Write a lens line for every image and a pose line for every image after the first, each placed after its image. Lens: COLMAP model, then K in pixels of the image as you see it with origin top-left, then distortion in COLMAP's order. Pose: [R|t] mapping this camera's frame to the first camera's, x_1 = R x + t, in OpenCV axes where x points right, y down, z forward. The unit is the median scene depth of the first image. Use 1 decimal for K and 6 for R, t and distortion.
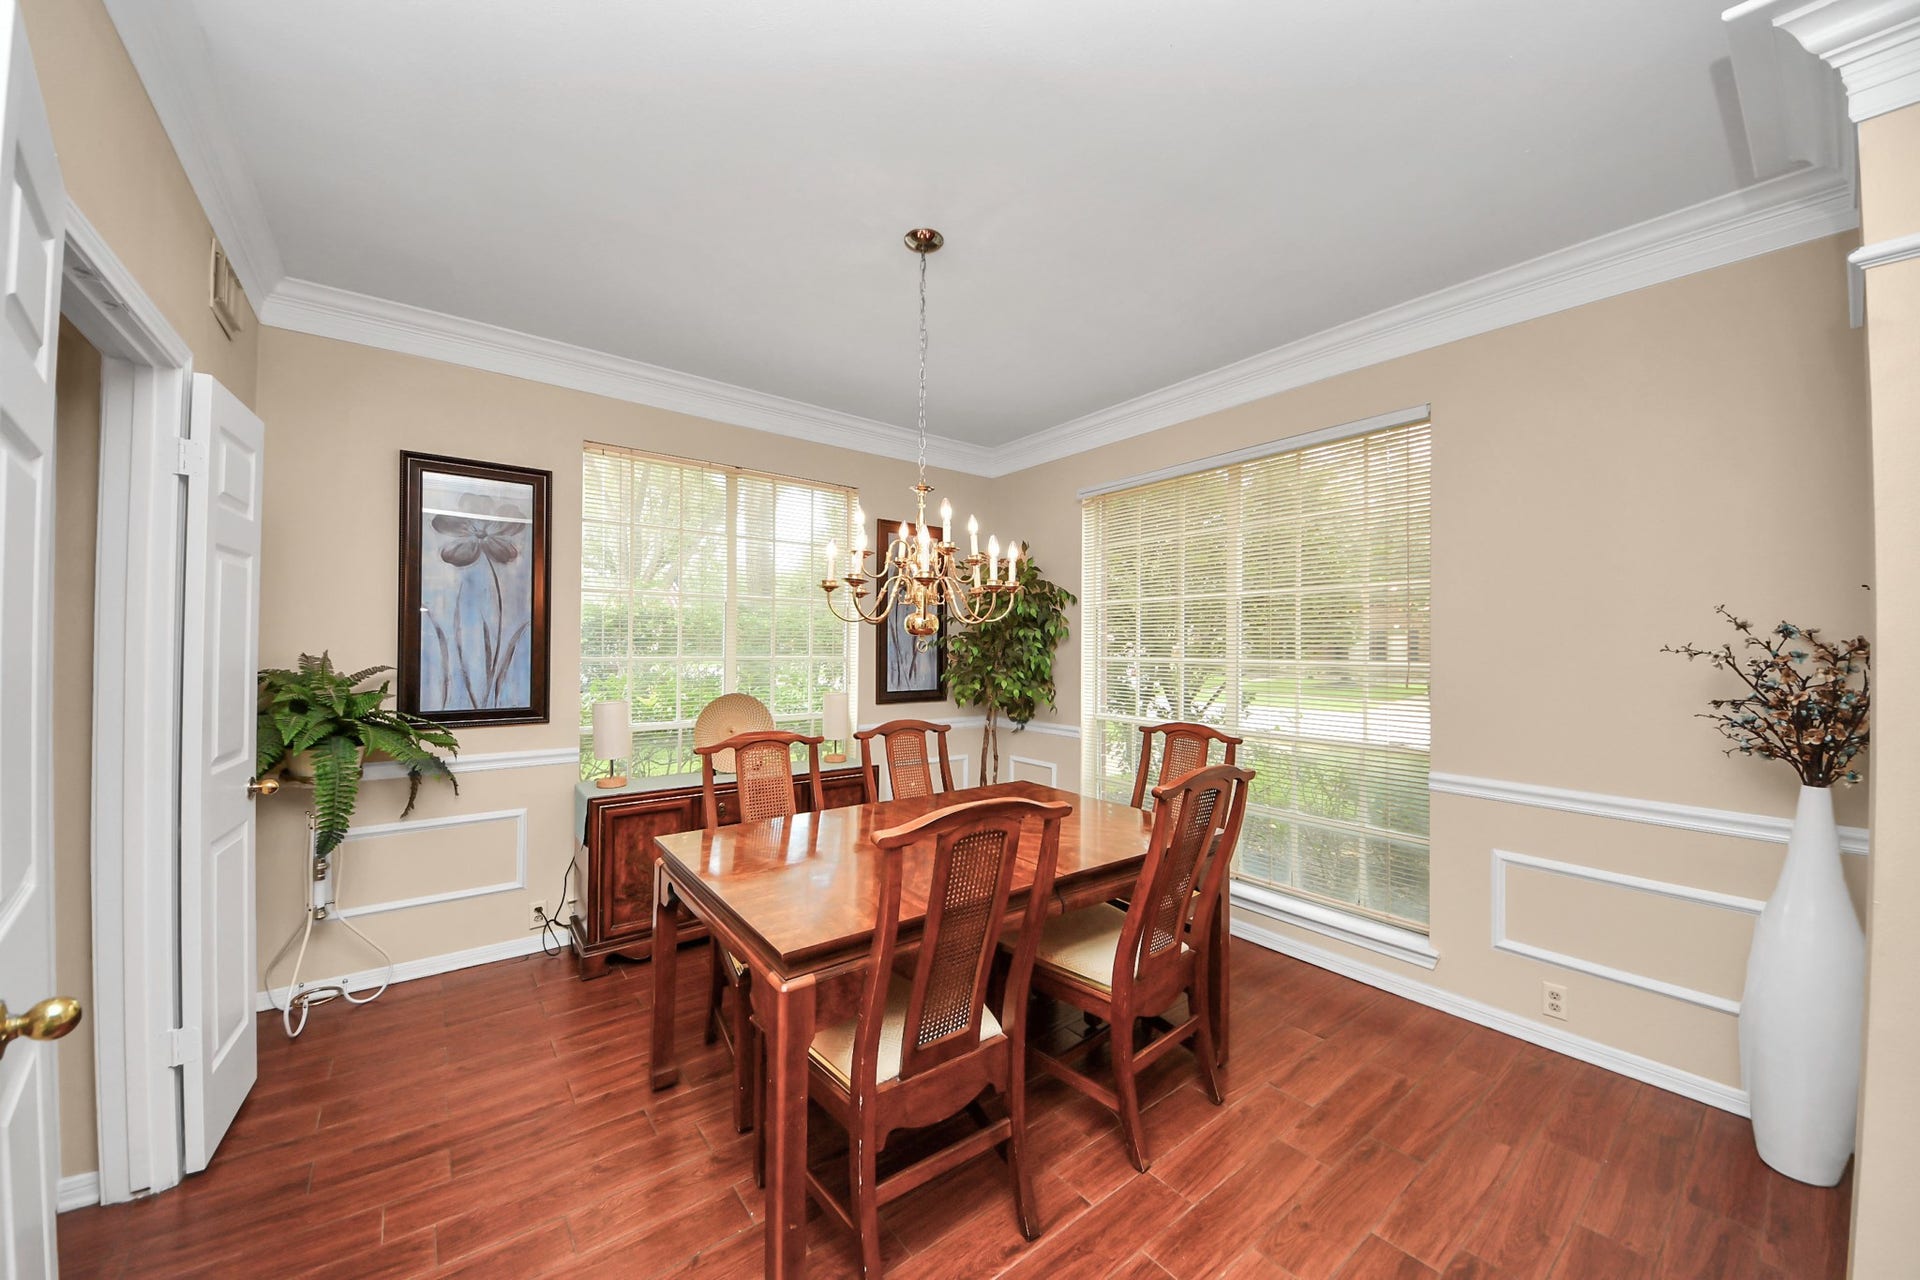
lens RADIAL K [[678.2, 0, 950.3], [0, 678.2, 645.1], [0, 0, 1]] dist [-0.008811, -0.002383]
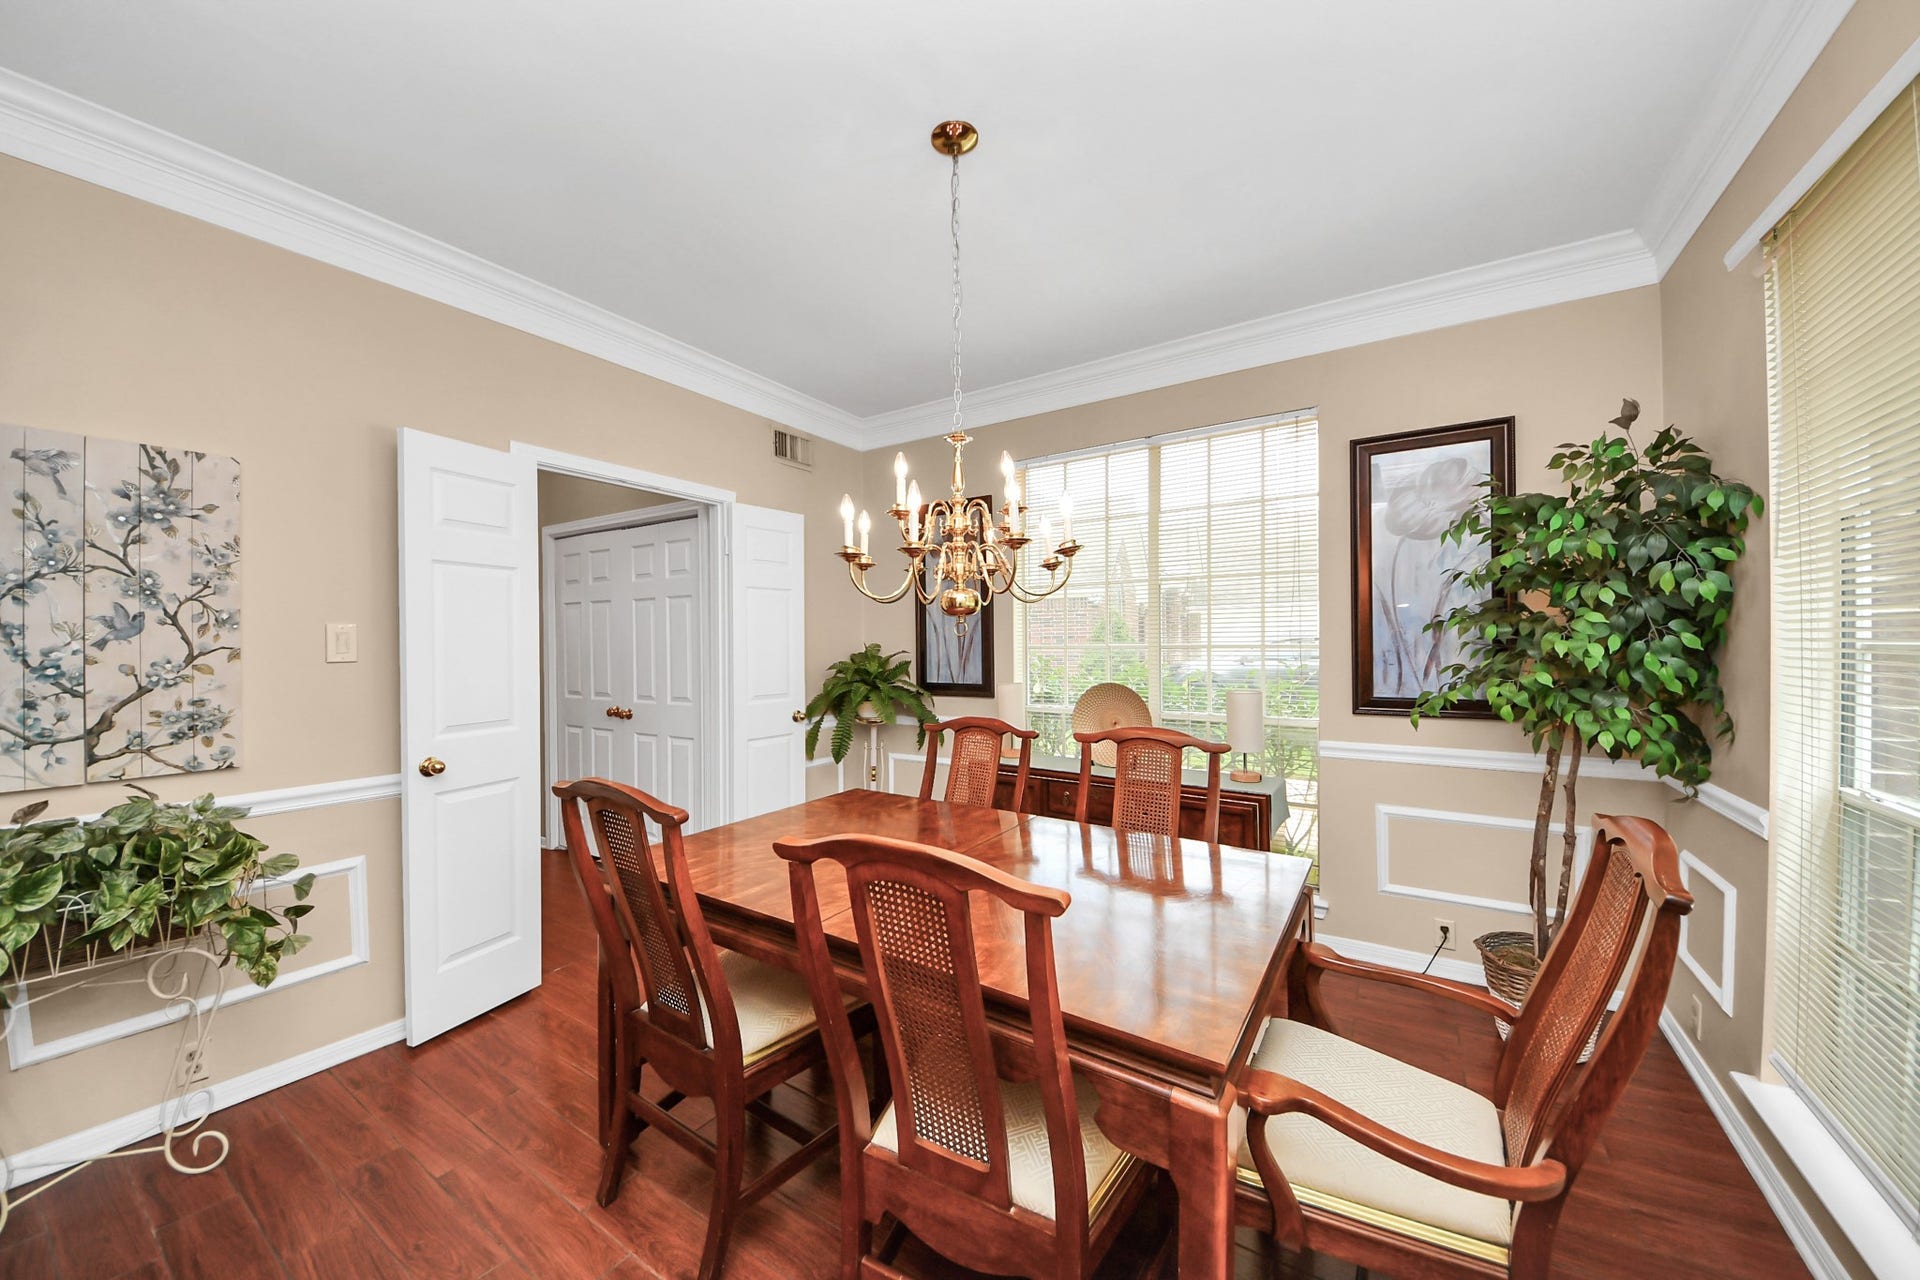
lens RADIAL K [[678.2, 0, 954.1], [0, 678.2, 635.4], [0, 0, 1]] dist [-0.008811, -0.002383]
pose [[0.302085, -0.017028, -0.953129, 0.565023], [0.013388, 0.999818, -0.013619, 0.015666], [0.953187, -0.008646, 0.302258, 0.550094]]
